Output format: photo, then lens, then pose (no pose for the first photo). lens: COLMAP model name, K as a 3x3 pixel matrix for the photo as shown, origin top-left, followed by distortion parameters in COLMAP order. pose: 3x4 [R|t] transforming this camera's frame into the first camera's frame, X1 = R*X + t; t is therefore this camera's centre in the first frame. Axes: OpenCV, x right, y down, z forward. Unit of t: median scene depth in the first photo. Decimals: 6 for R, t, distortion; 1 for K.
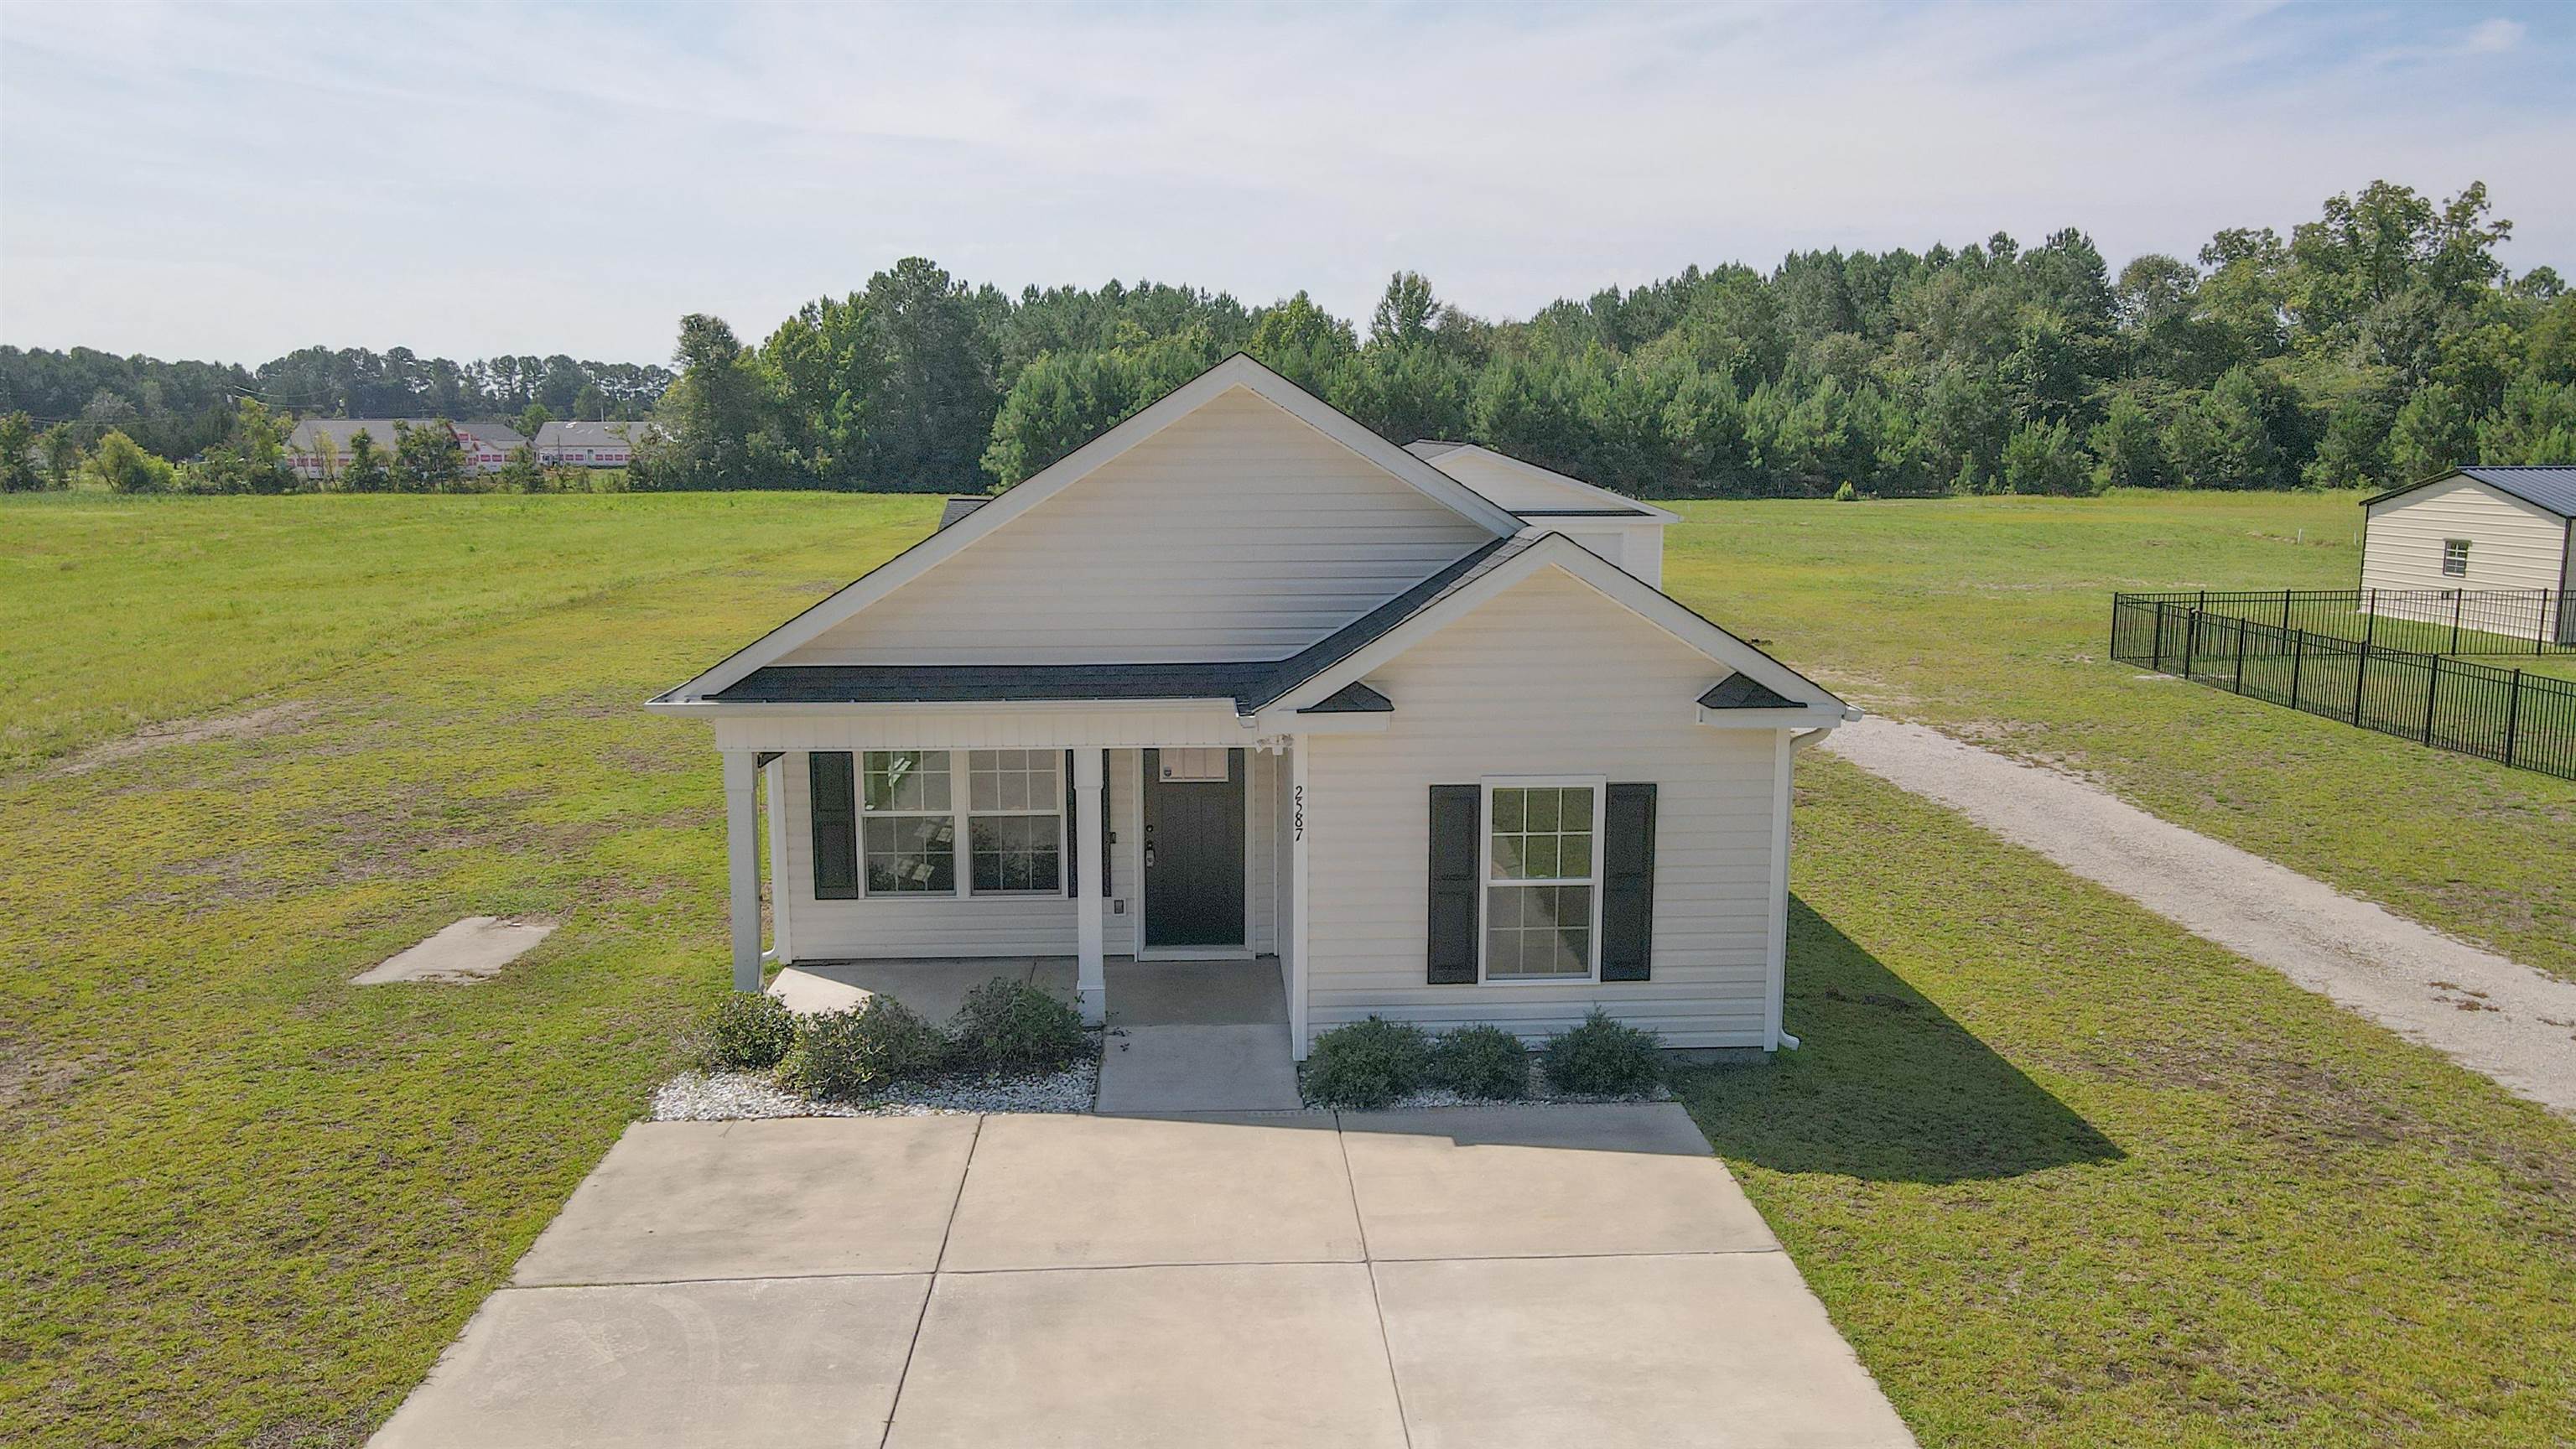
lens RADIAL K [[1907.9, 0, 1286.1], [0, 1907.9, 738.8], [0, 0, 1]] dist [0.003491, 0.019561]
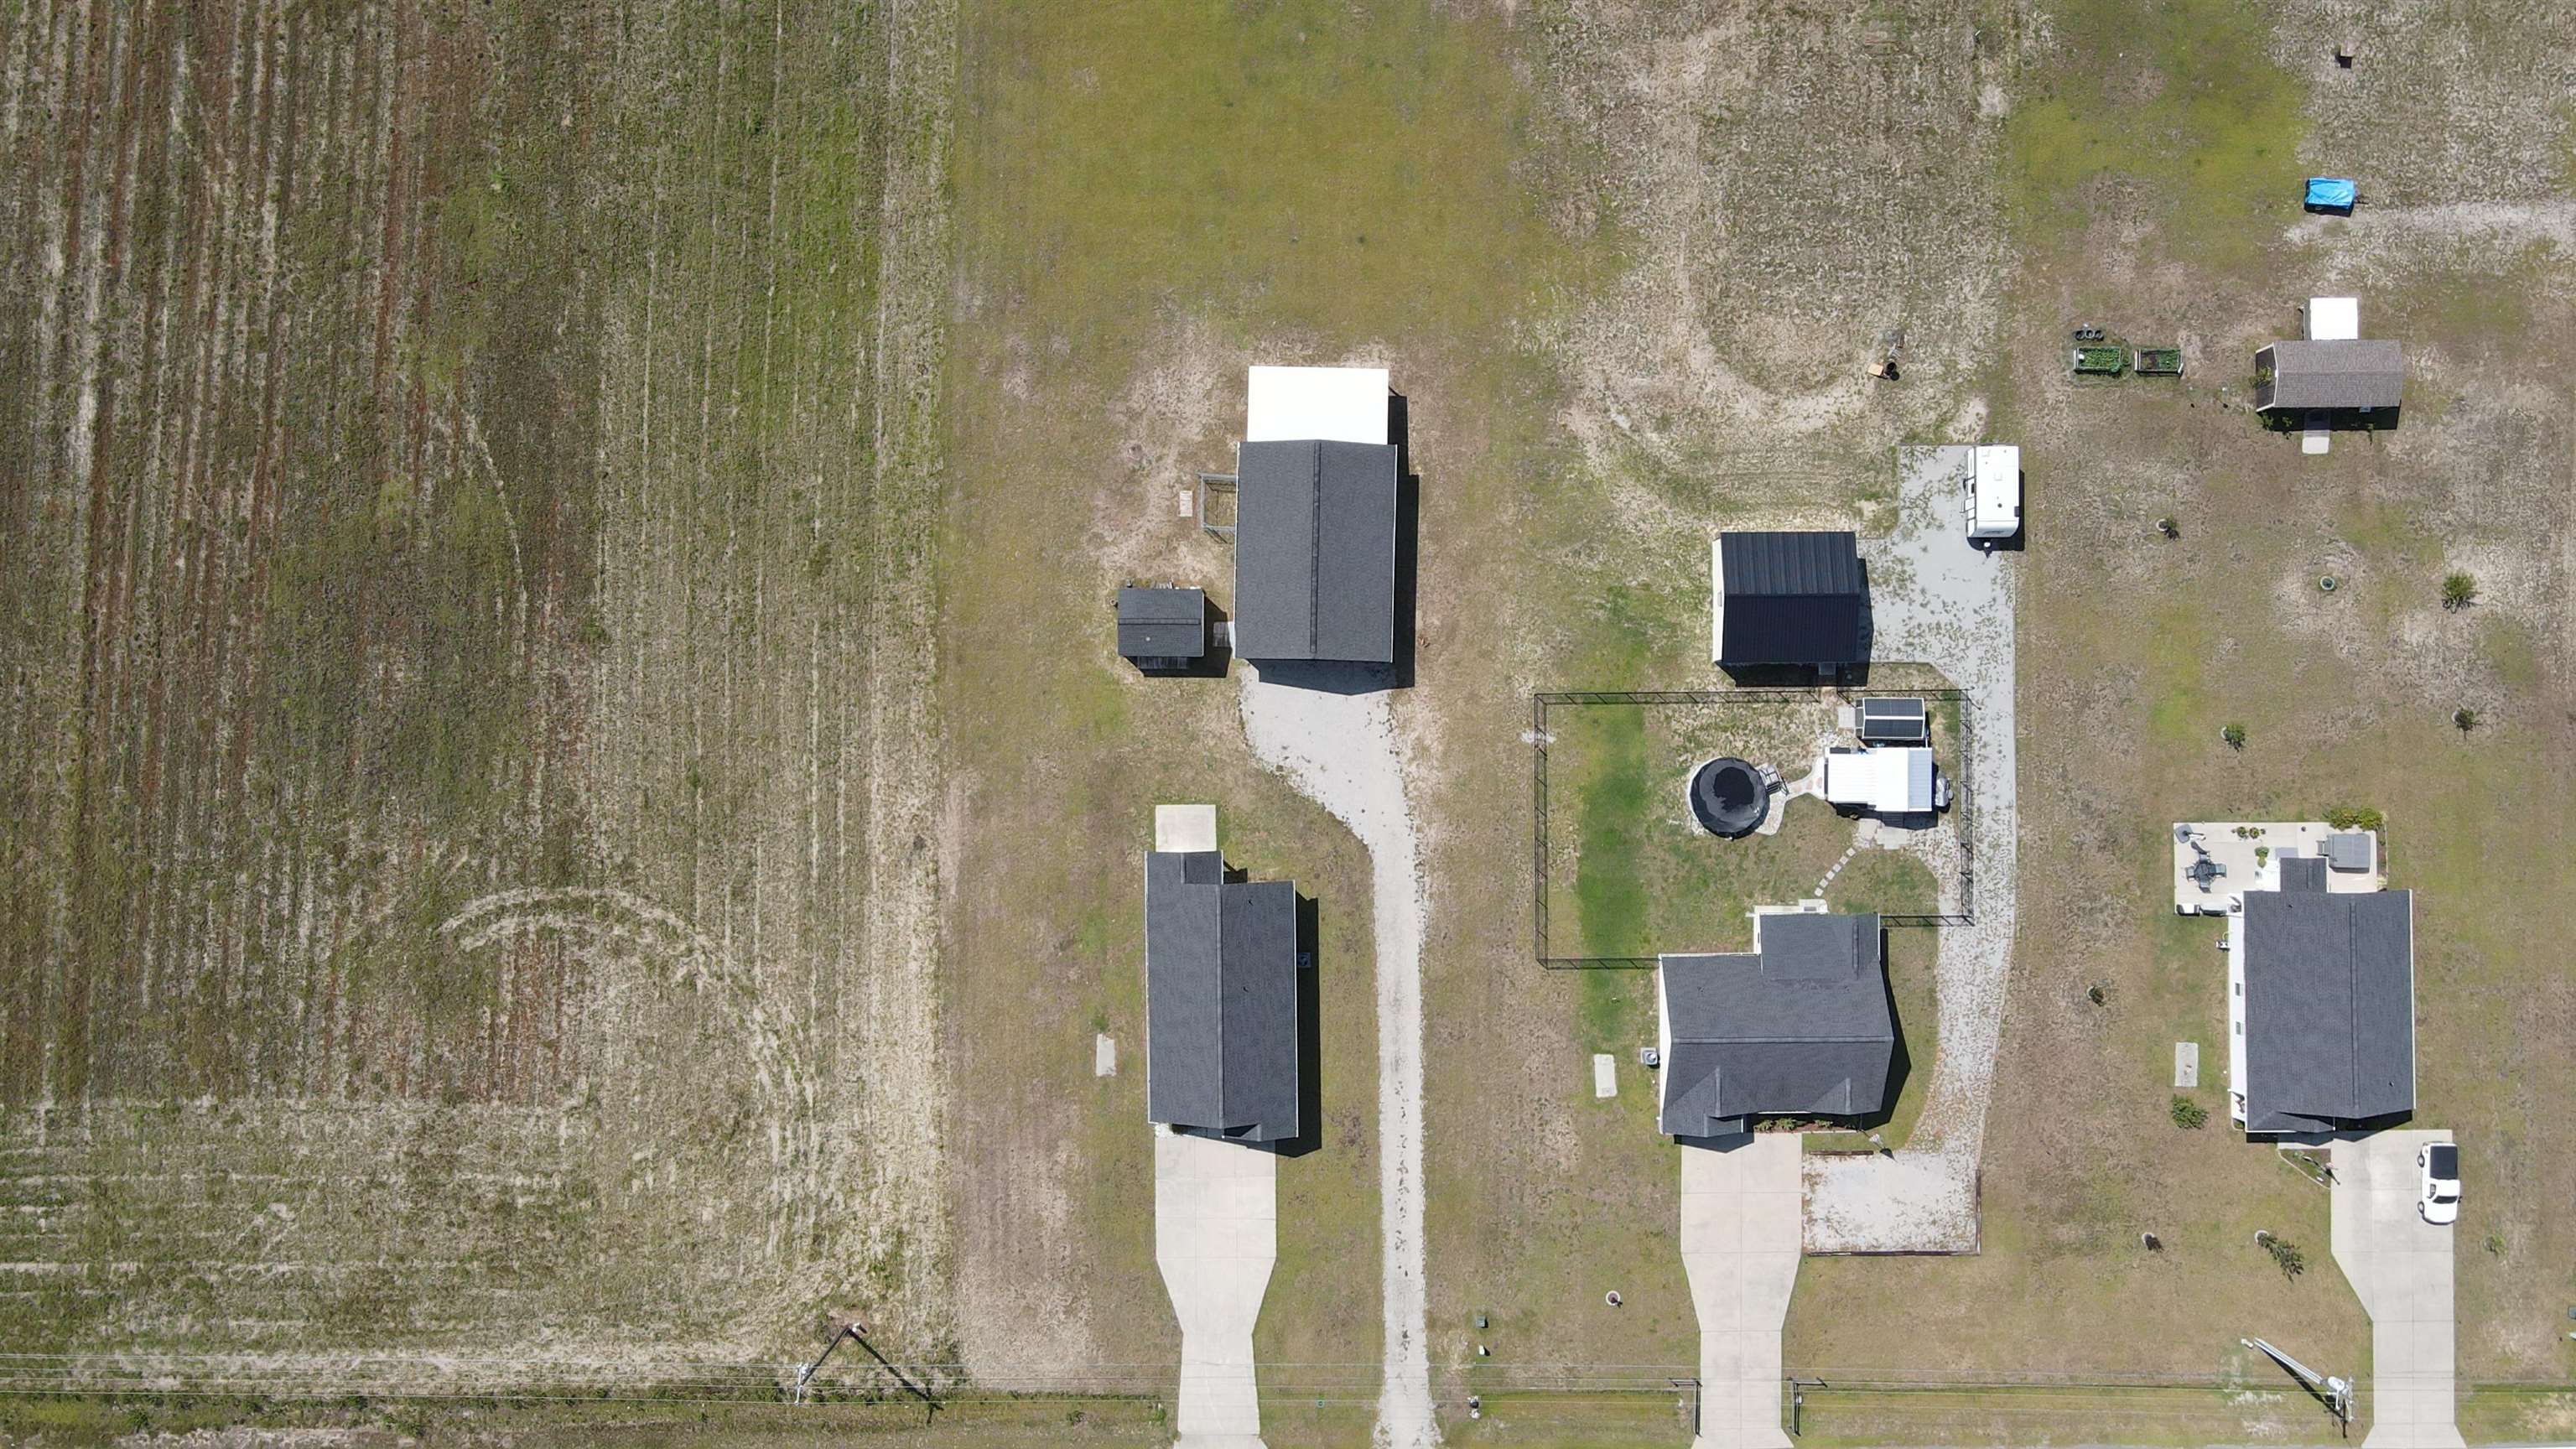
lens RADIAL K [[1907.9, 0, 1286.4], [0, 1907.9, 727.7], [0, 0, 1]] dist [0.003491, 0.019561]
pose [[0.999347, 0.036101, -0.001415, 0.163188], [-0.004530, 0.164073, 0.986438, -6.918166], [0.035844, -0.985787, 0.164129, 1.132461]]
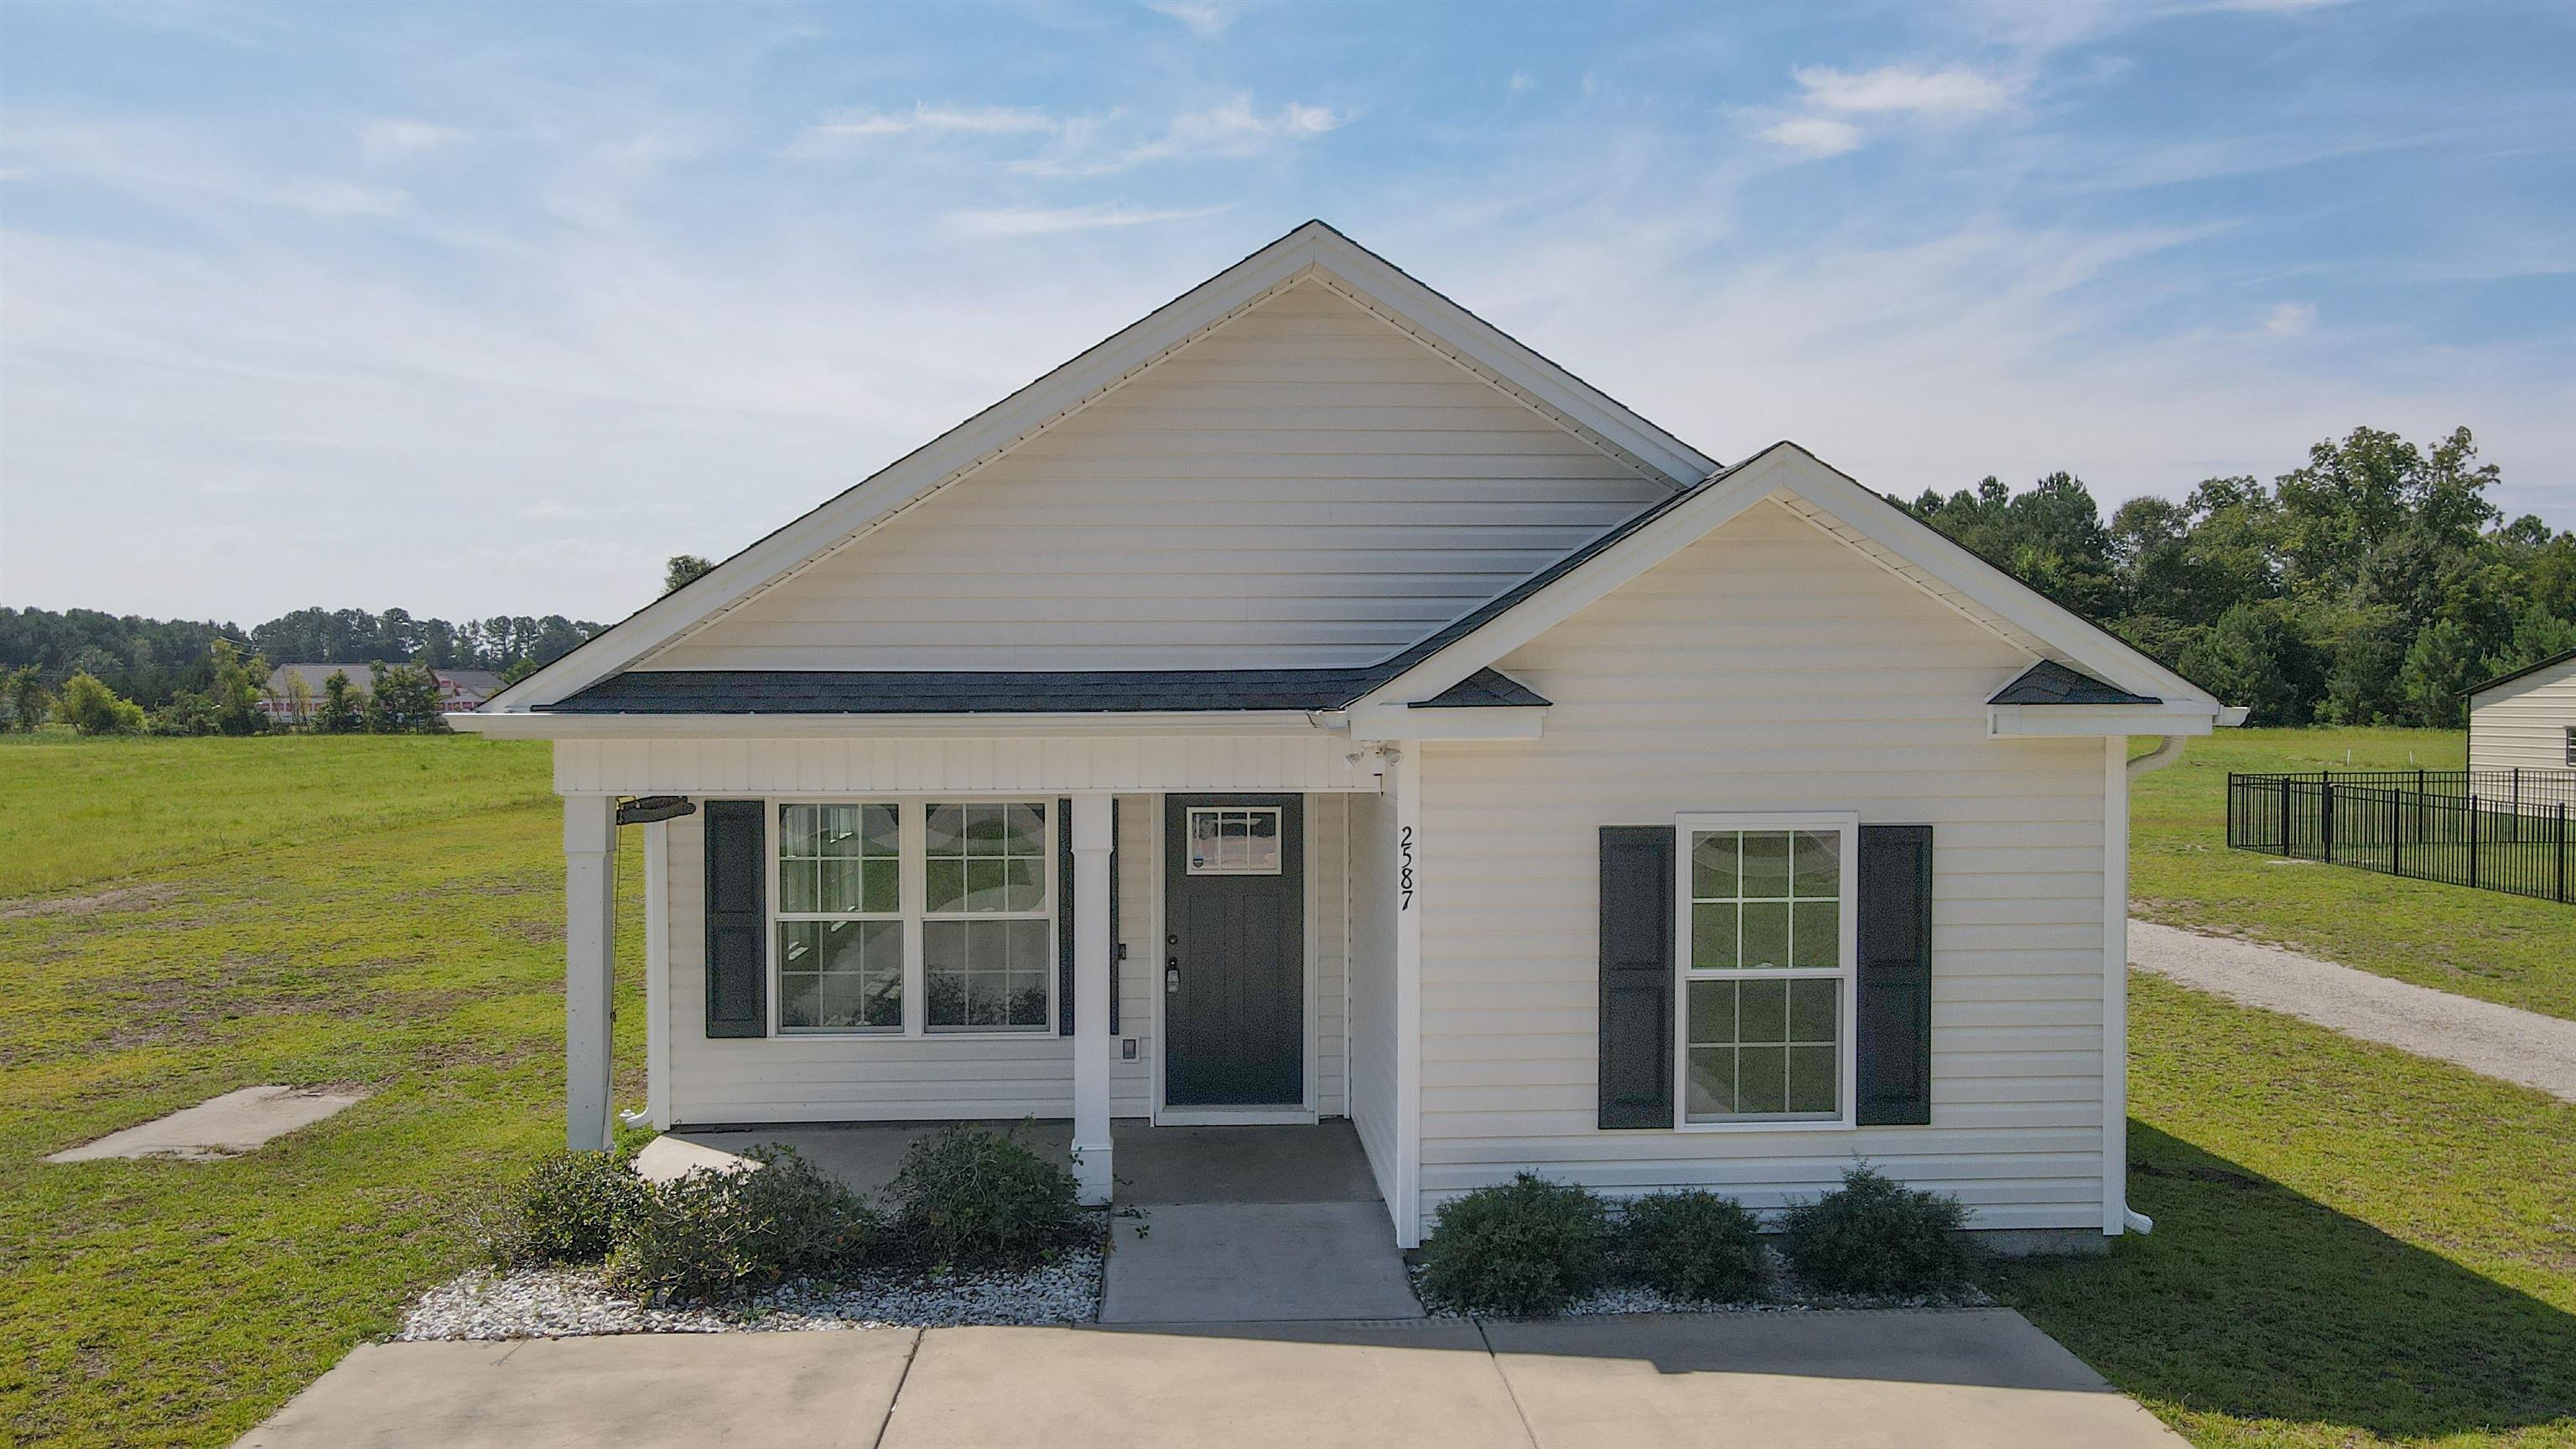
lens RADIAL K [[1907.9, 0, 1285.5], [0, 1907.9, 720.2], [0, 0, 1]] dist [0.003491, 0.019561]
pose [[0.999977, -0.000923, 0.006682, -0.033567], [0.001892, 0.989210, -0.146491, 0.071483], [-0.006474, 0.146500, 0.989189, 0.271442]]
